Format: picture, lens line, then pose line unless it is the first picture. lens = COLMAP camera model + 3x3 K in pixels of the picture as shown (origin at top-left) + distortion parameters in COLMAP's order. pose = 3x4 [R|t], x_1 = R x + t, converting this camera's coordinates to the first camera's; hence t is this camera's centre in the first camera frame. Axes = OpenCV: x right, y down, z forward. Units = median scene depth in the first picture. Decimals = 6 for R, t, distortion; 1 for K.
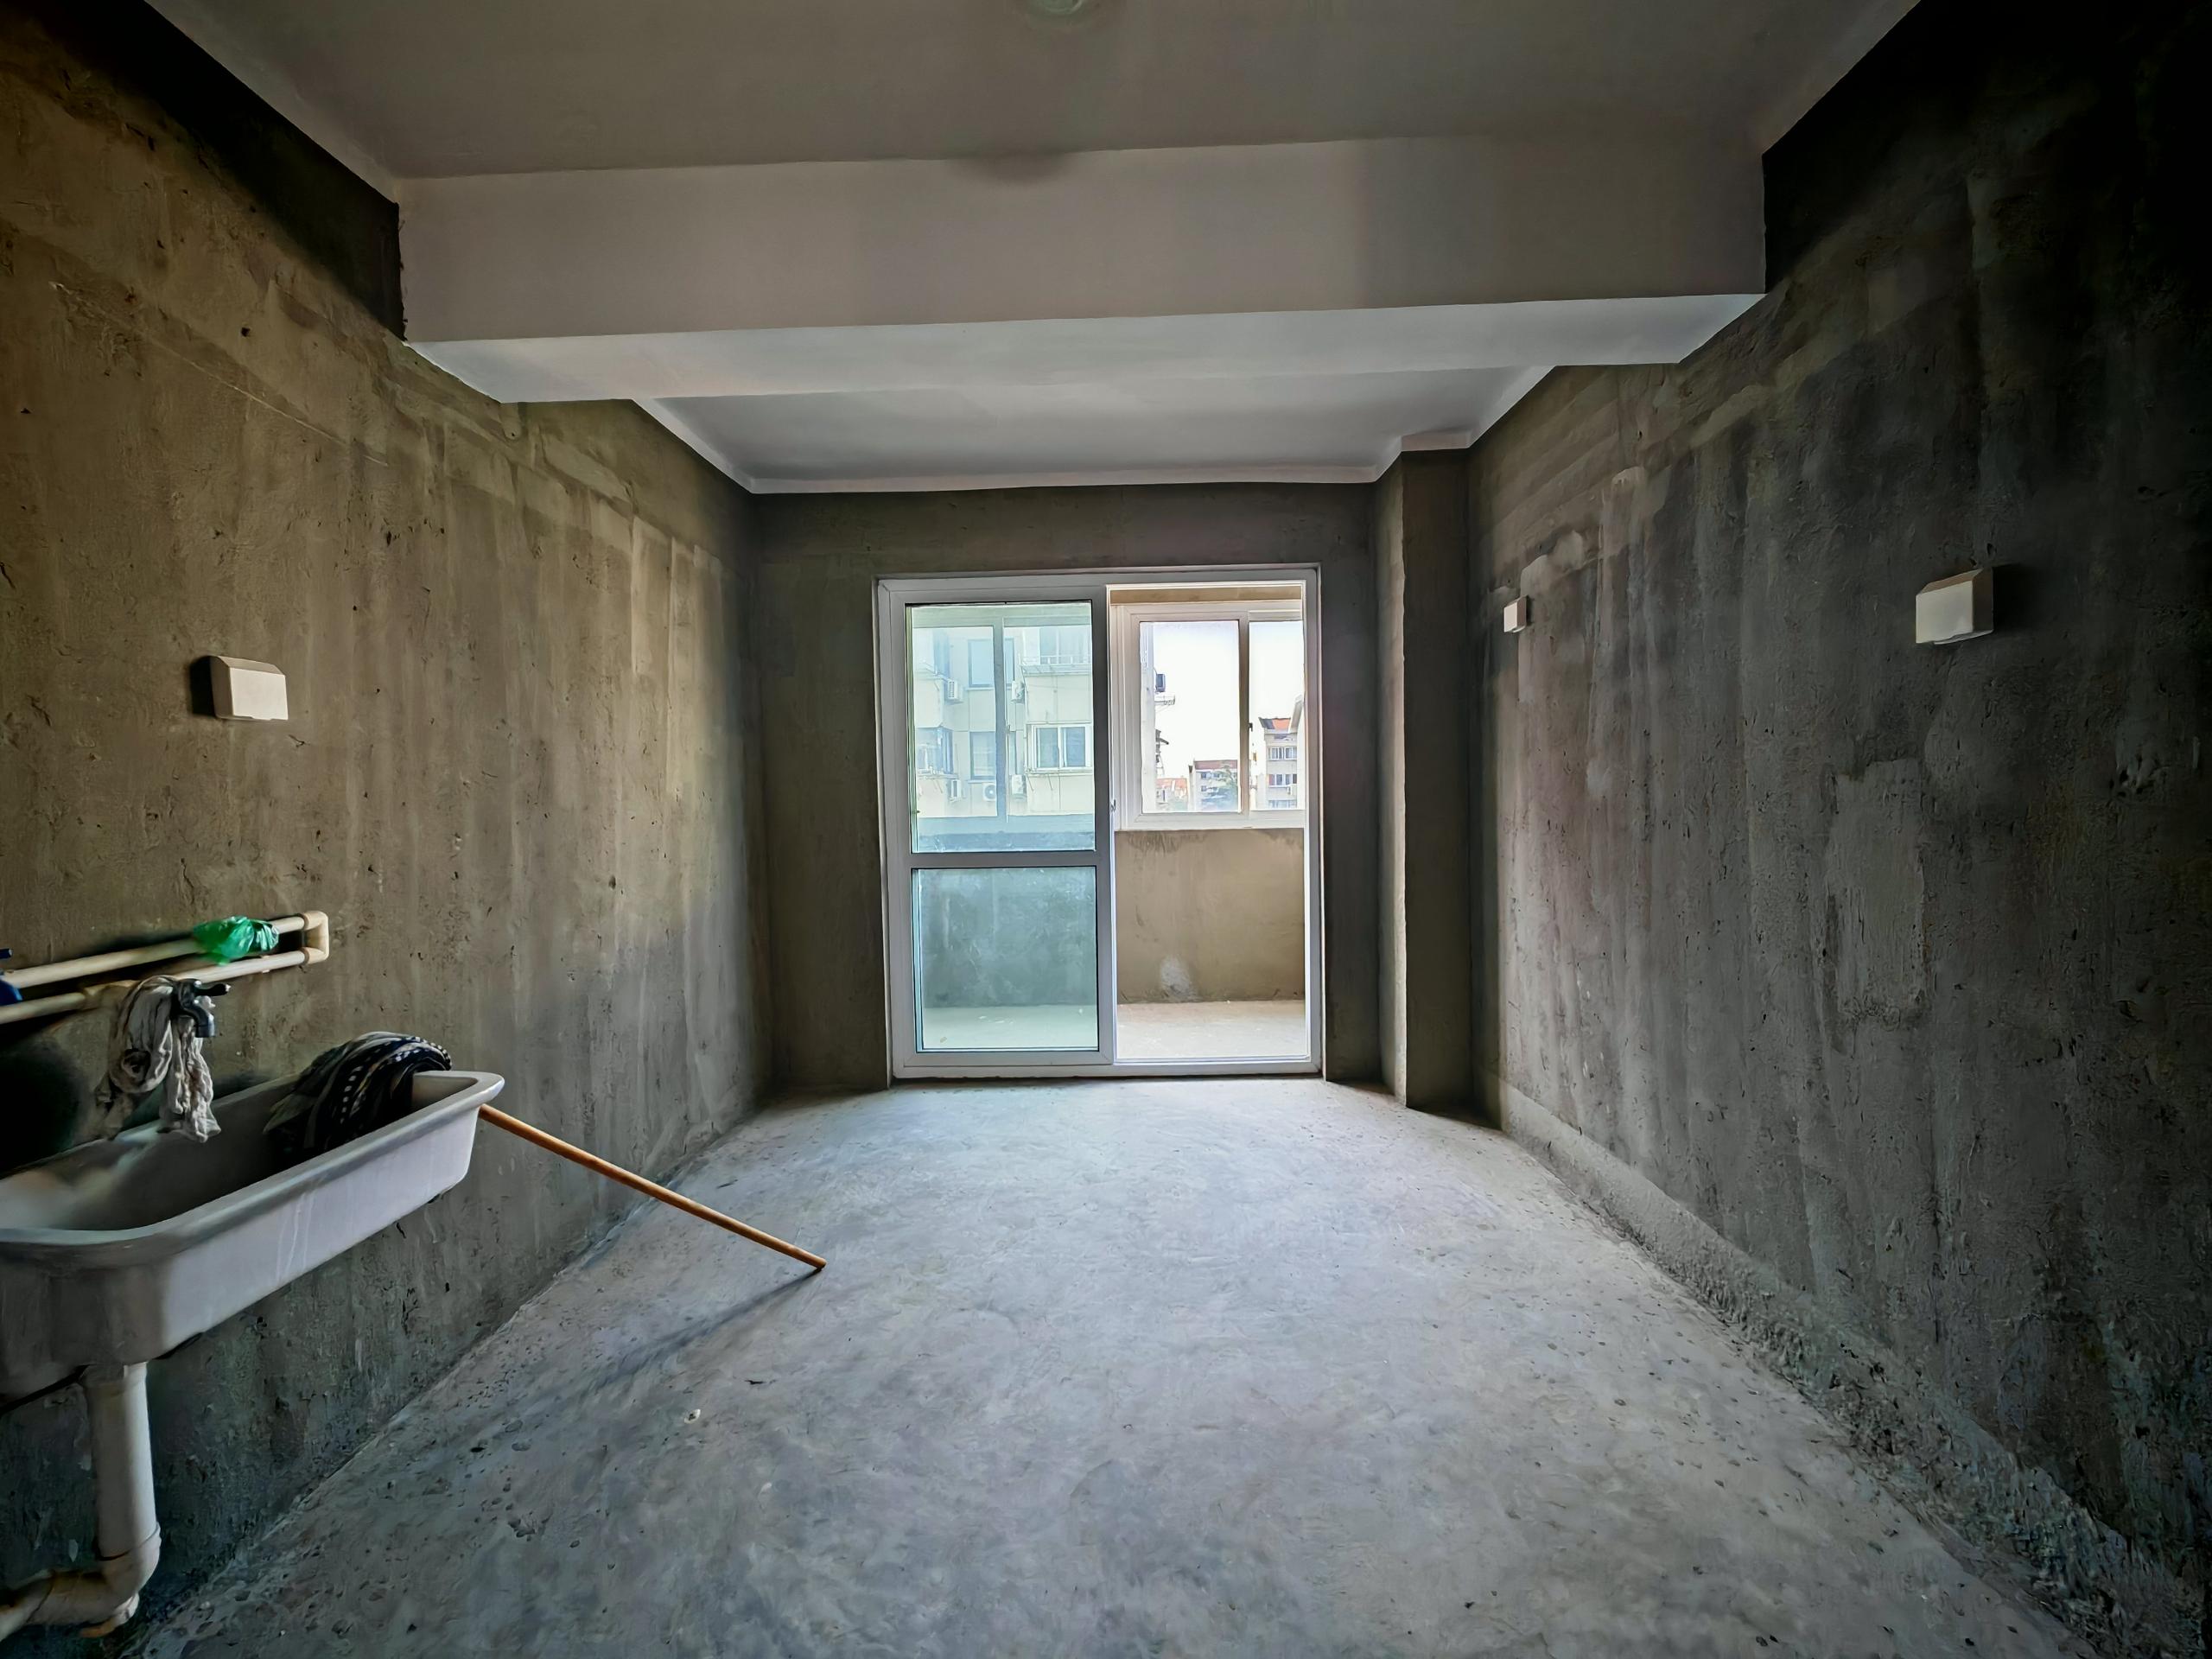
lens RADIAL K [[882.5, 0, 1104.2], [0, 882.5, 824.0], [0, 0, 1]] dist [0.000919, 0.000126]
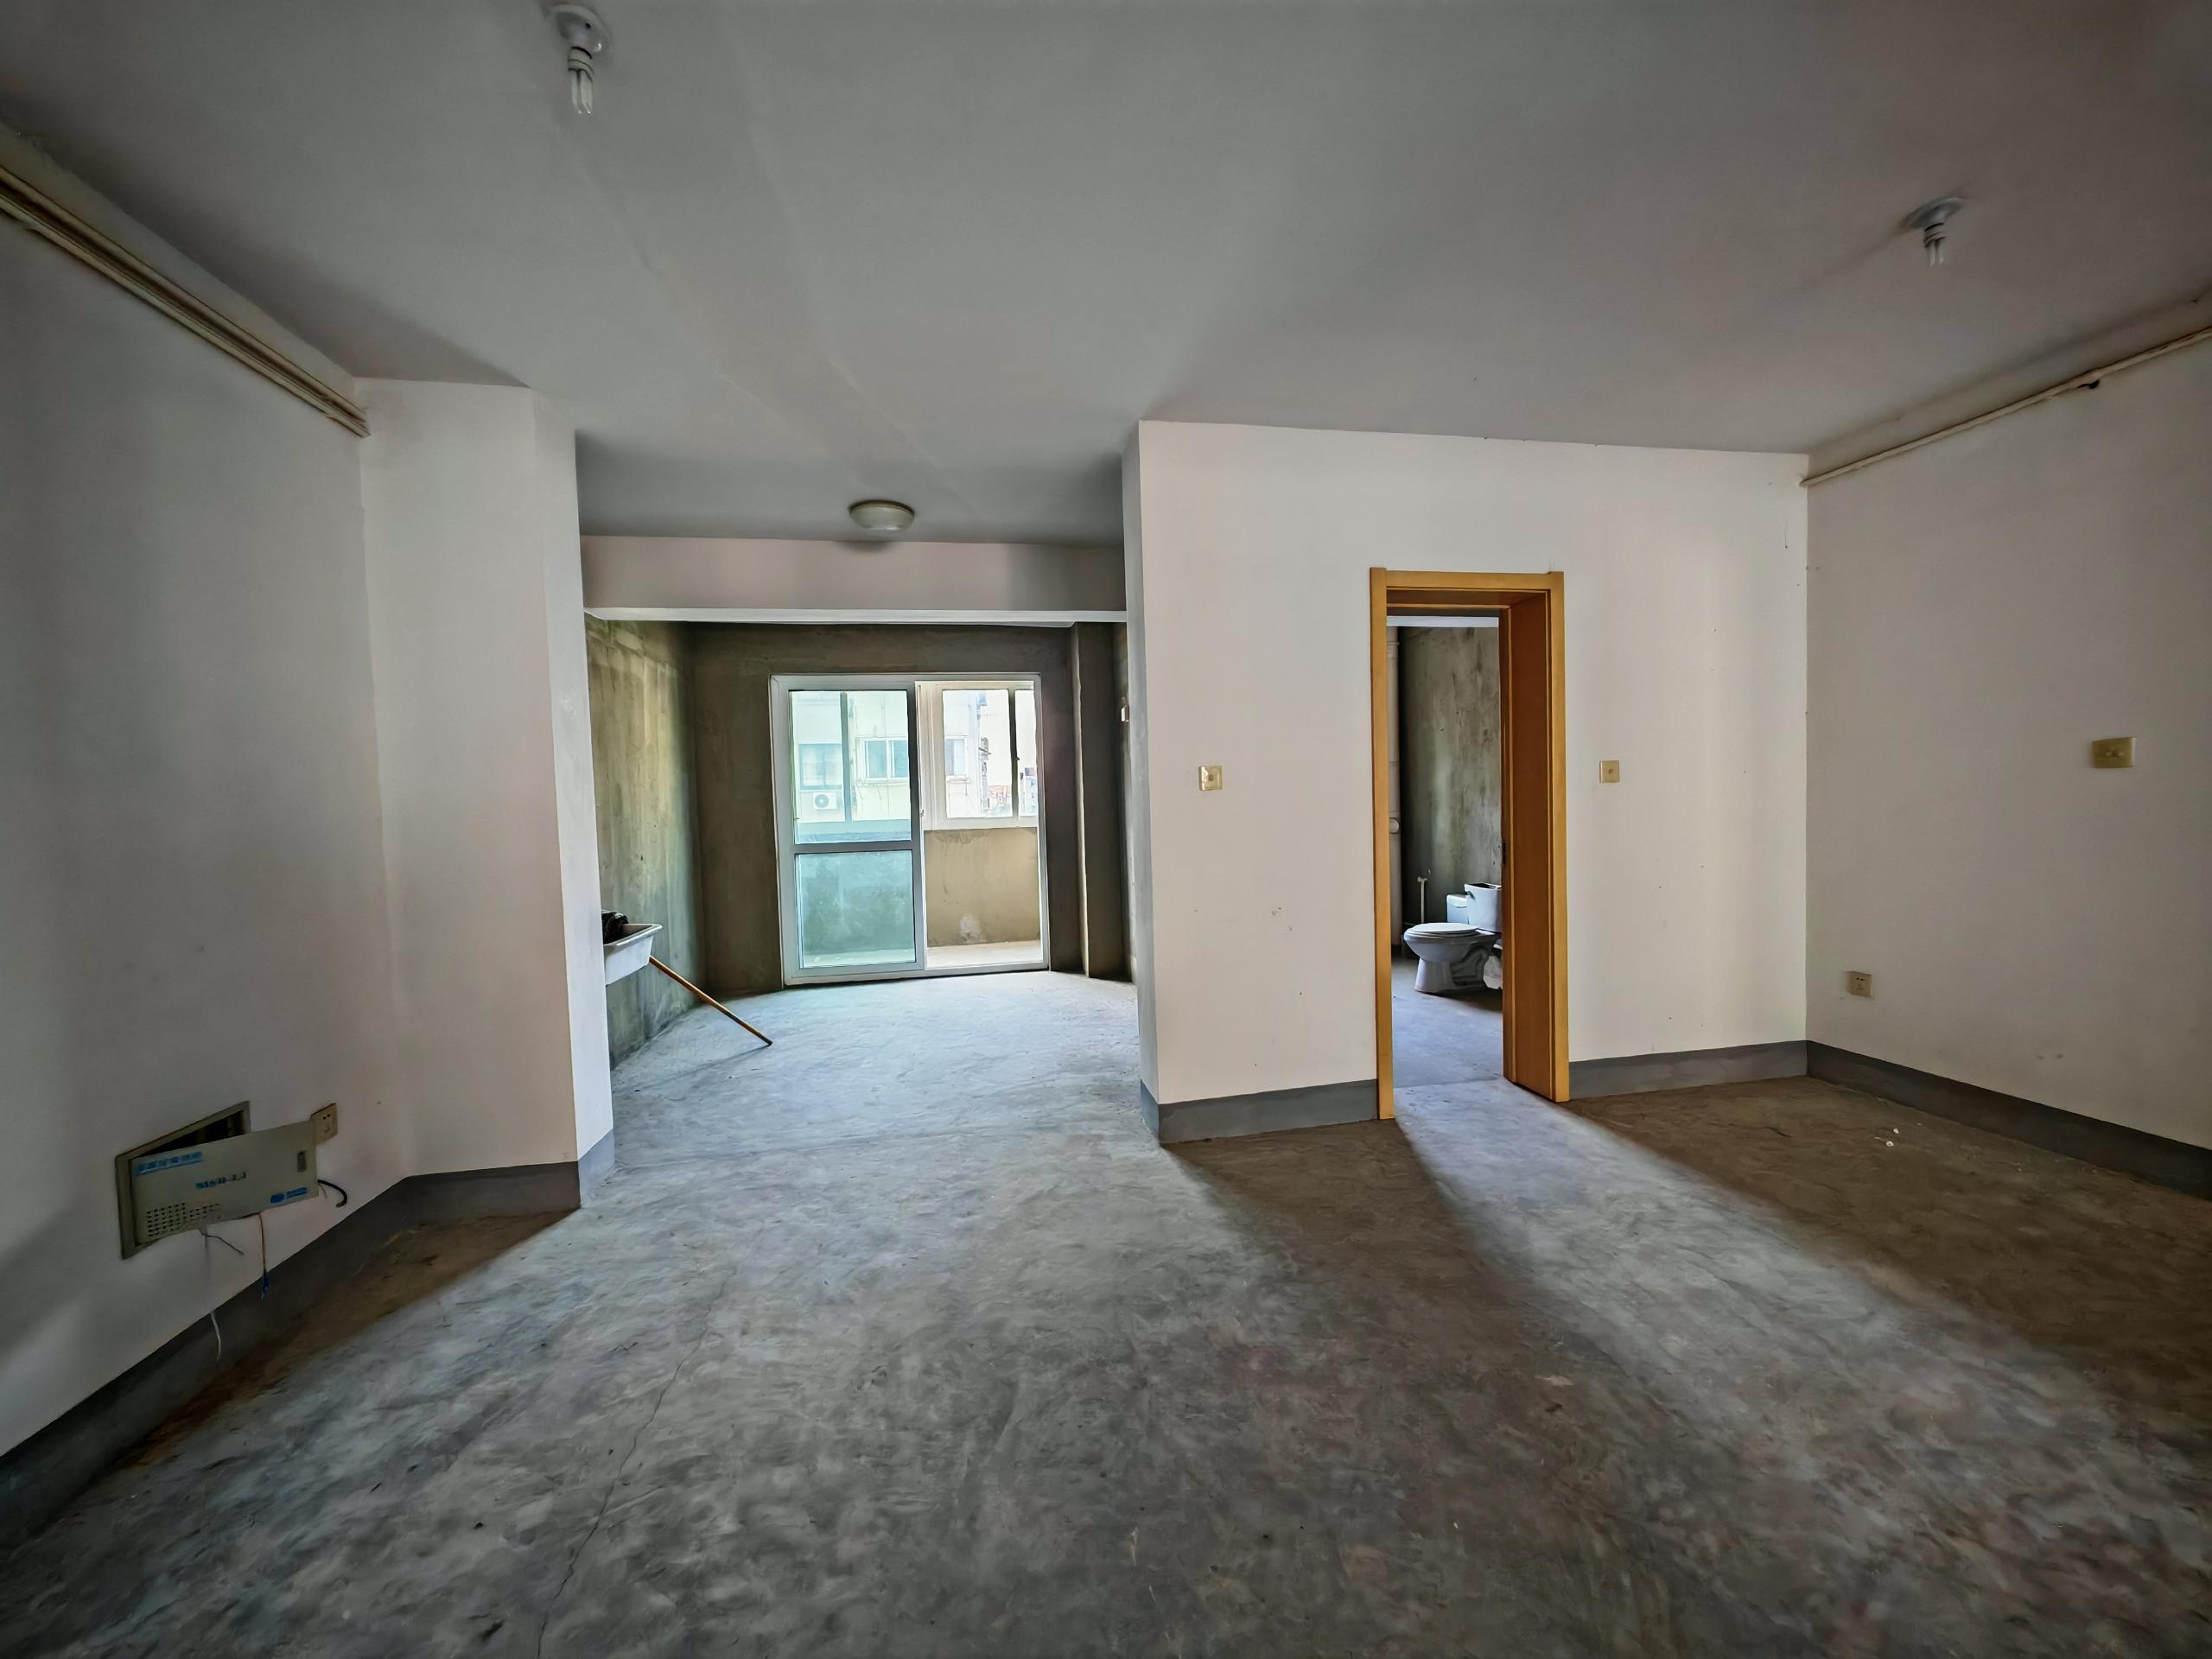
lens RADIAL K [[882.5, 0, 1108.1], [0, 882.5, 828.9], [0, 0, 1]] dist [0.000919, 0.000126]
pose [[0.981356, -0.016170, 0.191517, 0.035741], [0.016675, 0.999860, -0.001026, 0.016106], [-0.191473, 0.004201, 0.981489, -0.696061]]
